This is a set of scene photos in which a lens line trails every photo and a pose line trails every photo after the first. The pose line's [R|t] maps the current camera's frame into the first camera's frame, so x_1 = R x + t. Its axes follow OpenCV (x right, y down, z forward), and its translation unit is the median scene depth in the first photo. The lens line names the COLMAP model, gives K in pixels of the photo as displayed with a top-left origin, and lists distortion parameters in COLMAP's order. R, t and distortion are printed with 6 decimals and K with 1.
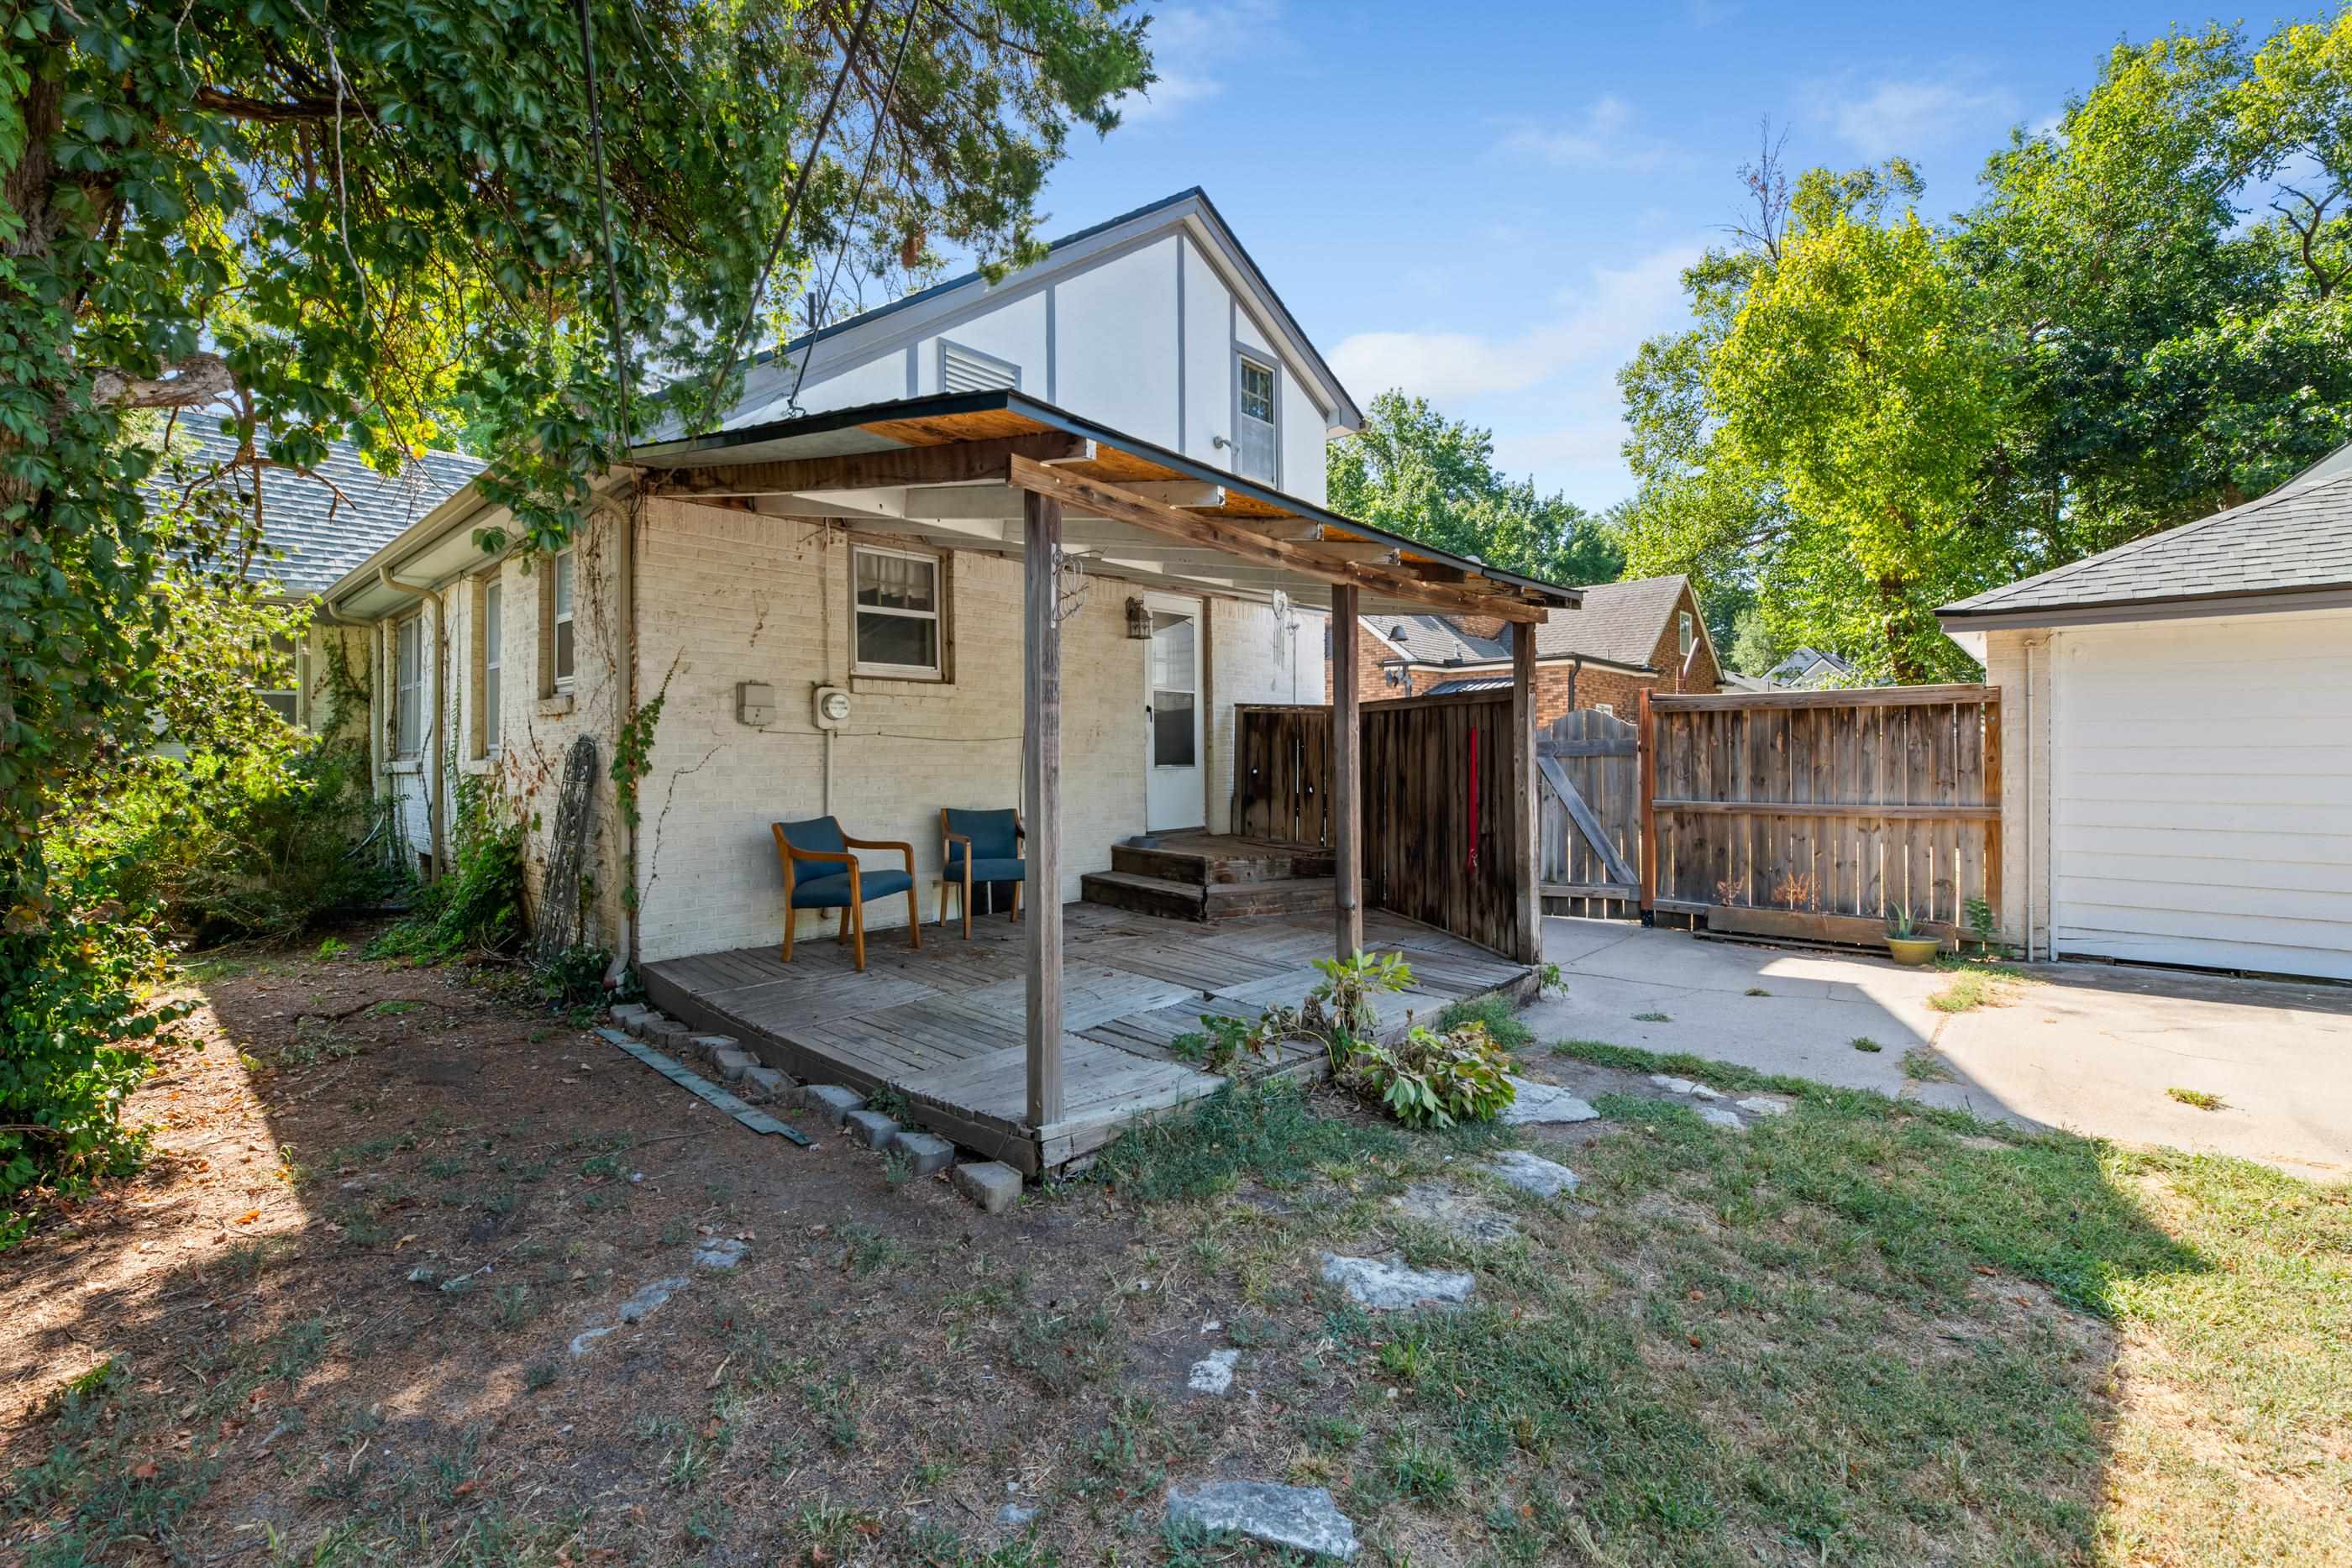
lens RADIAL K [[1002.9, 0, 1161.3], [0, 1002.9, 761.1], [0, 0, 1]] dist [-0.000922, -0.000226]
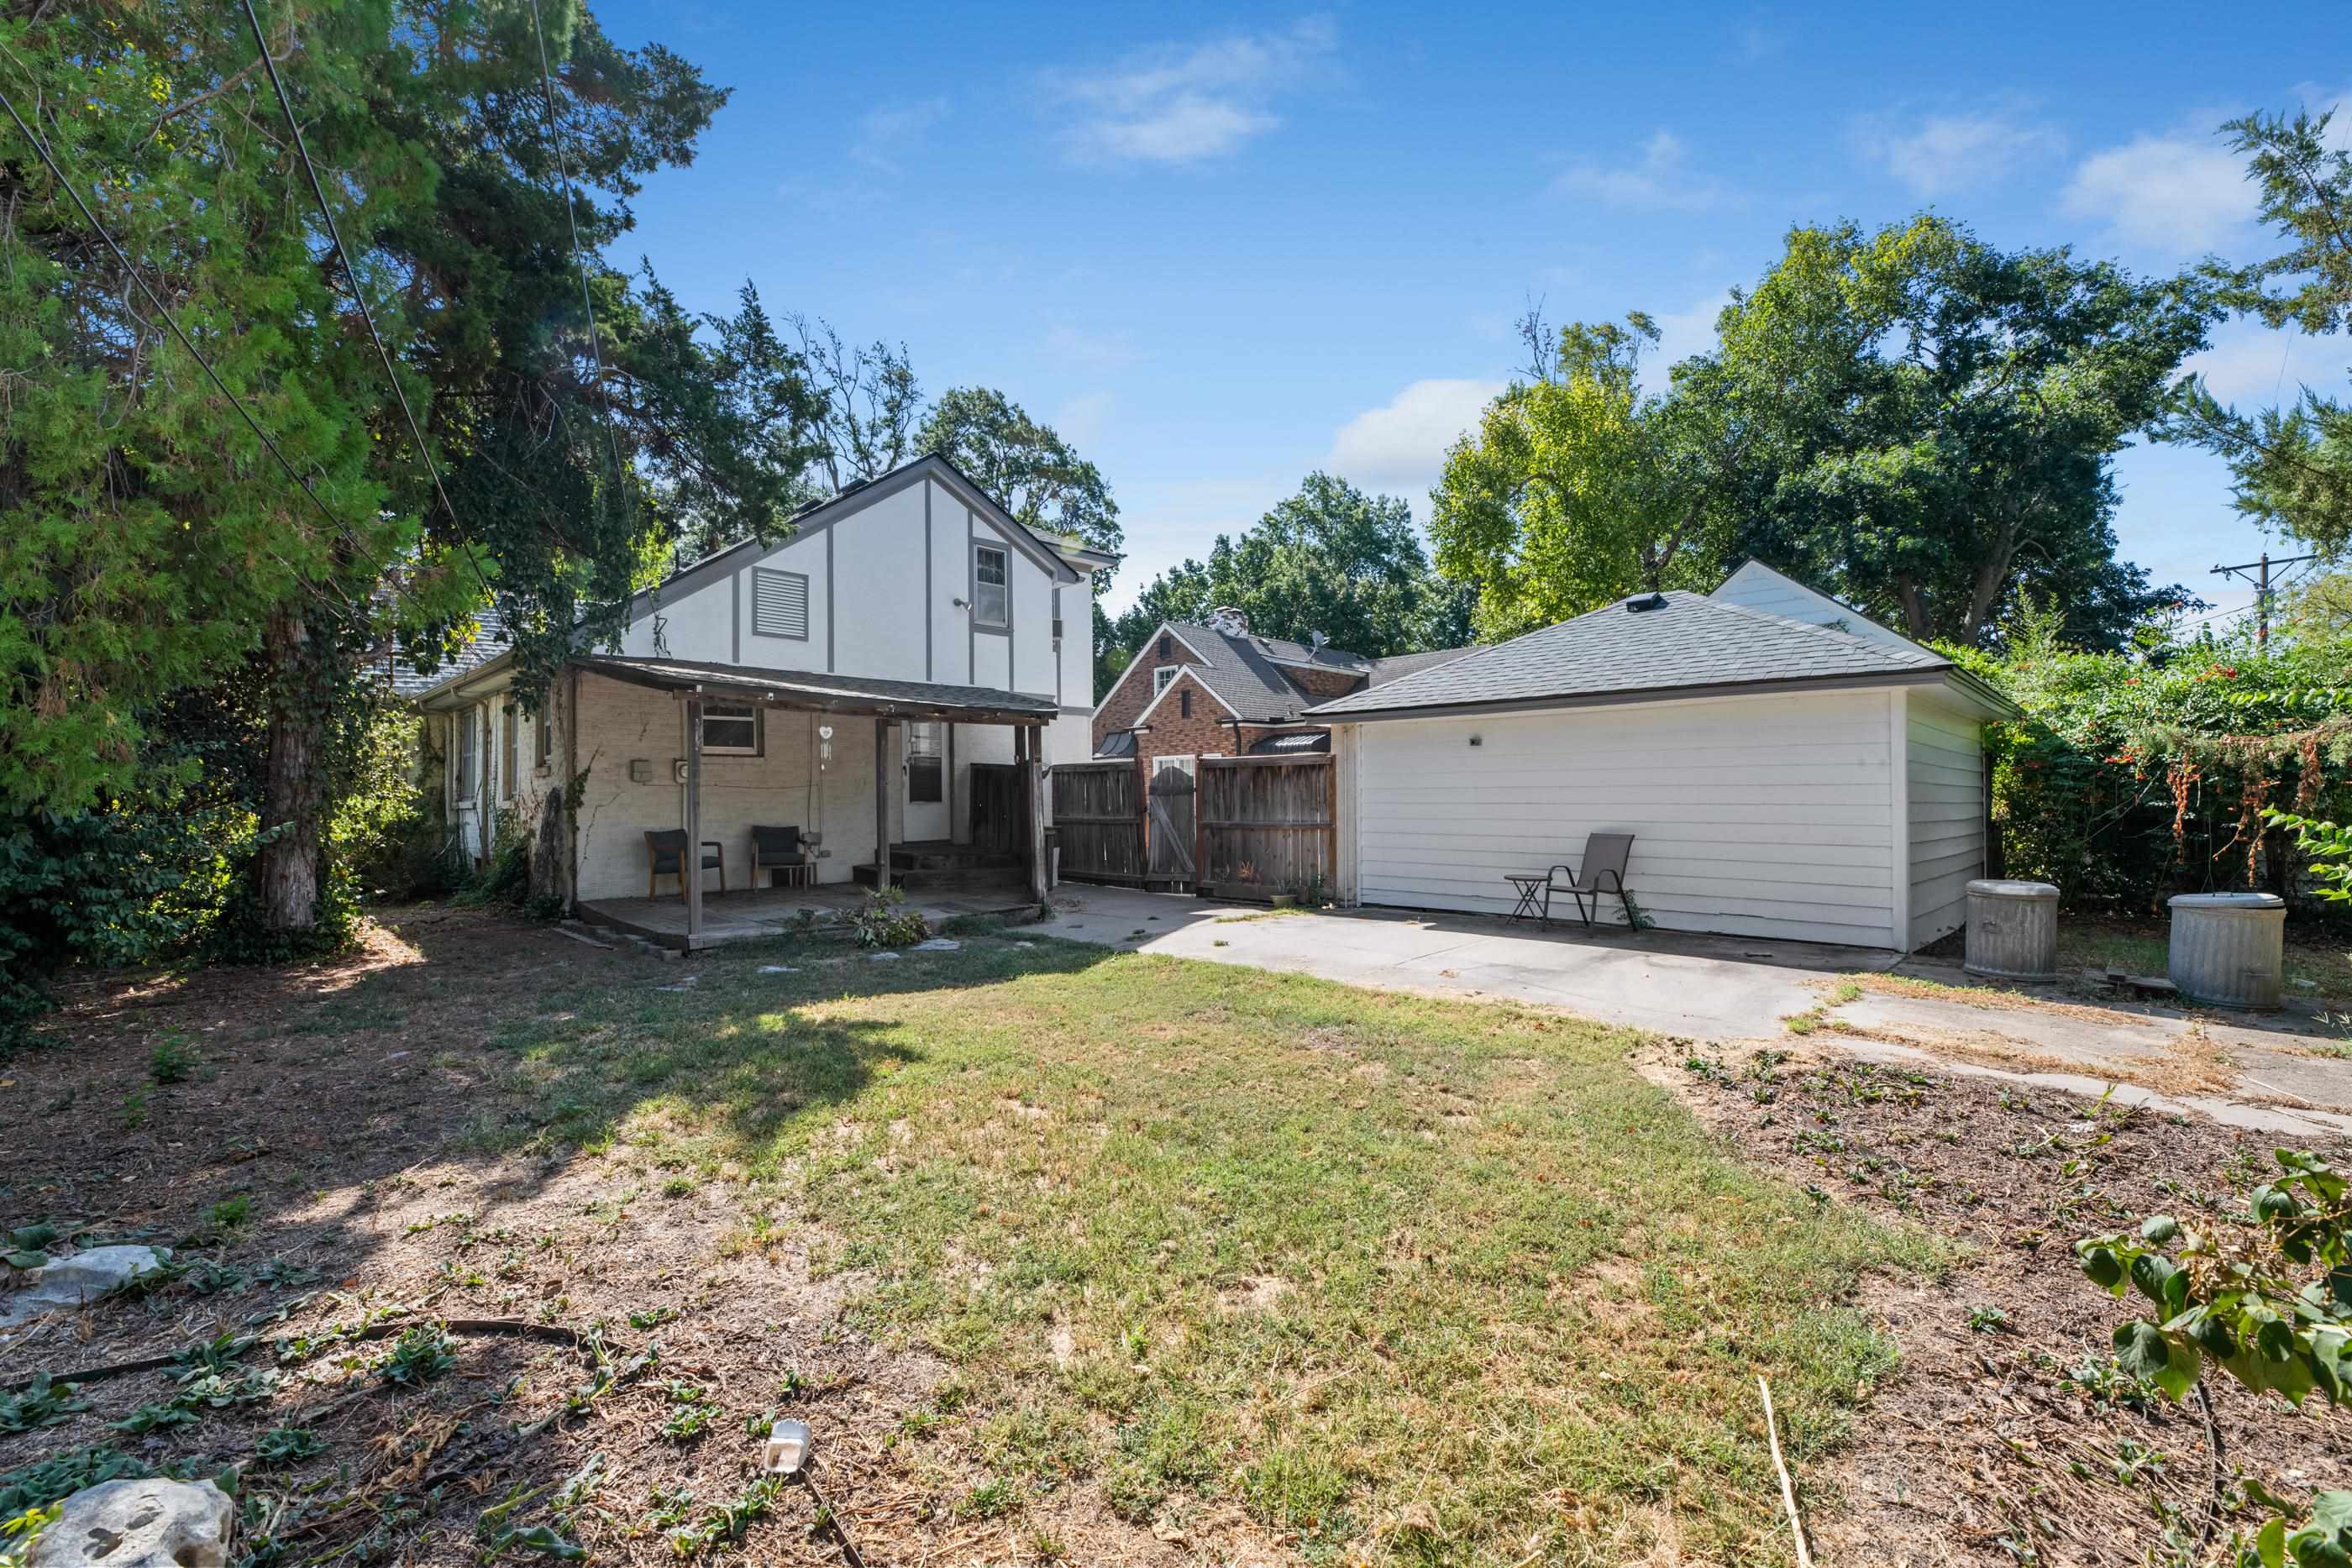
lens RADIAL K [[986.8, 0, 1171.6], [0, 986.8, 792.7], [0, 0, 1]] dist [-0.002487, -0.000177]
pose [[0.999536, -0.005513, -0.029964, 0.571195], [0.005329, 0.999967, -0.006211, 0.002094], [0.029997, 0.006048, 0.999532, -0.736183]]
